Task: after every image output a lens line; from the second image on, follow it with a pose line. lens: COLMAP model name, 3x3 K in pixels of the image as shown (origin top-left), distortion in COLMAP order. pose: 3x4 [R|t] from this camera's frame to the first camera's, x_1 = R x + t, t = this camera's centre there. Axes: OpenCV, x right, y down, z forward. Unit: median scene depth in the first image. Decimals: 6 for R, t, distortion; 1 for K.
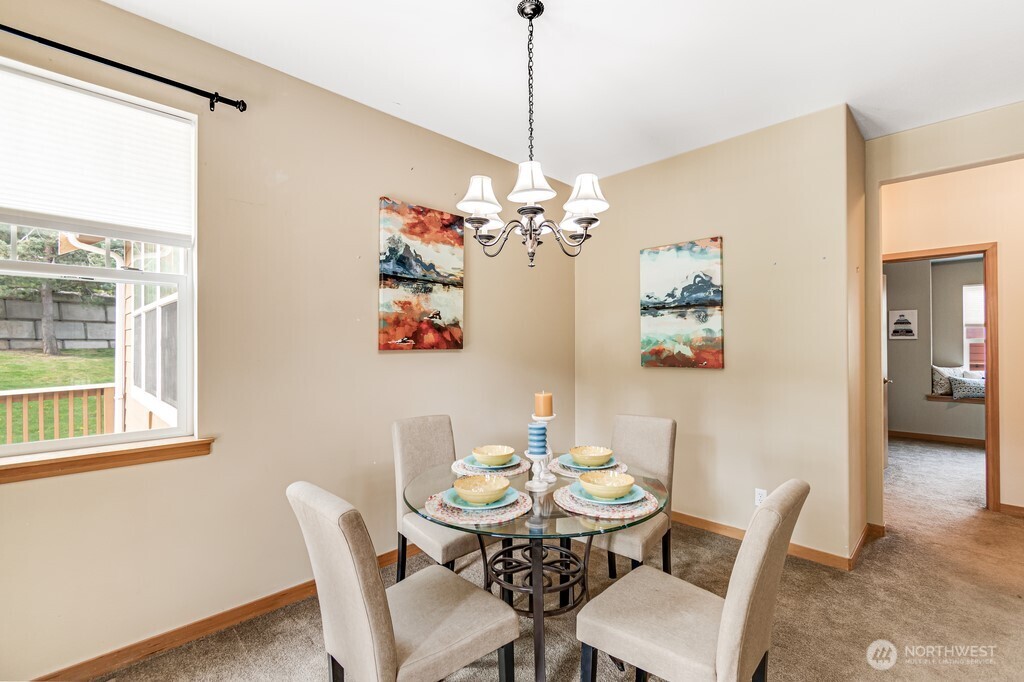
lens RADIAL K [[448.2, 0, 508.3], [0, 448.2, 337.8], [0, 0, 1]] dist [0.002875, -0.000610]
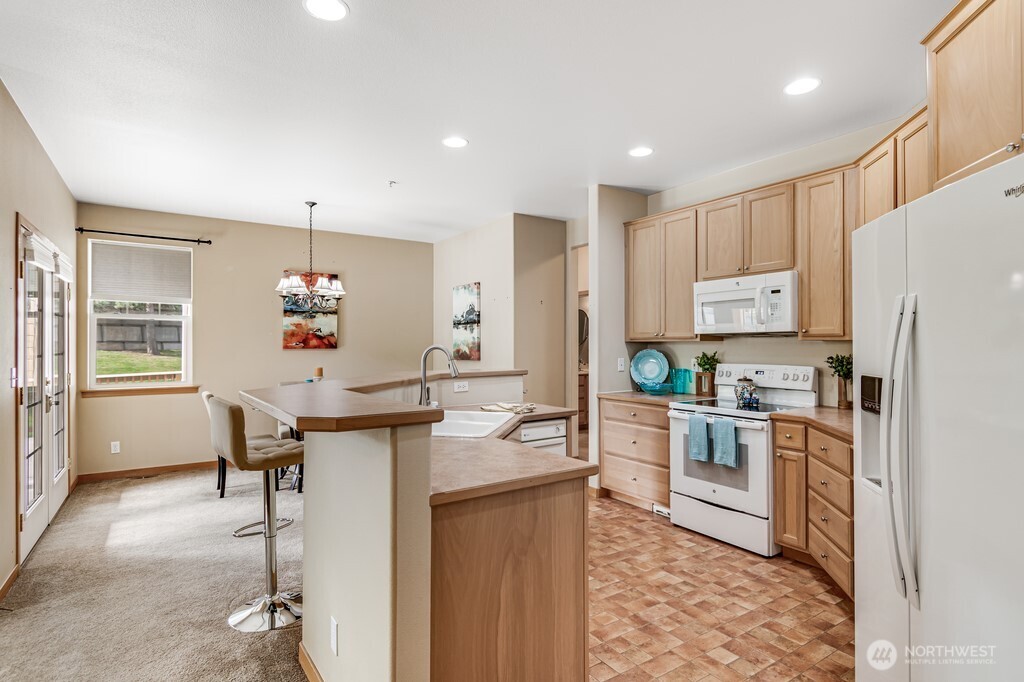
lens RADIAL K [[523.7, 0, 516.1], [0, 523.7, 341.1], [0, 0, 1]] dist [0.002248, -0.000357]
pose [[0.981111, -0.000566, -0.193447, 1.059928], [0.001241, 0.999994, 0.003367, -0.011491], [0.193444, -0.003544, 0.981105, -0.966097]]
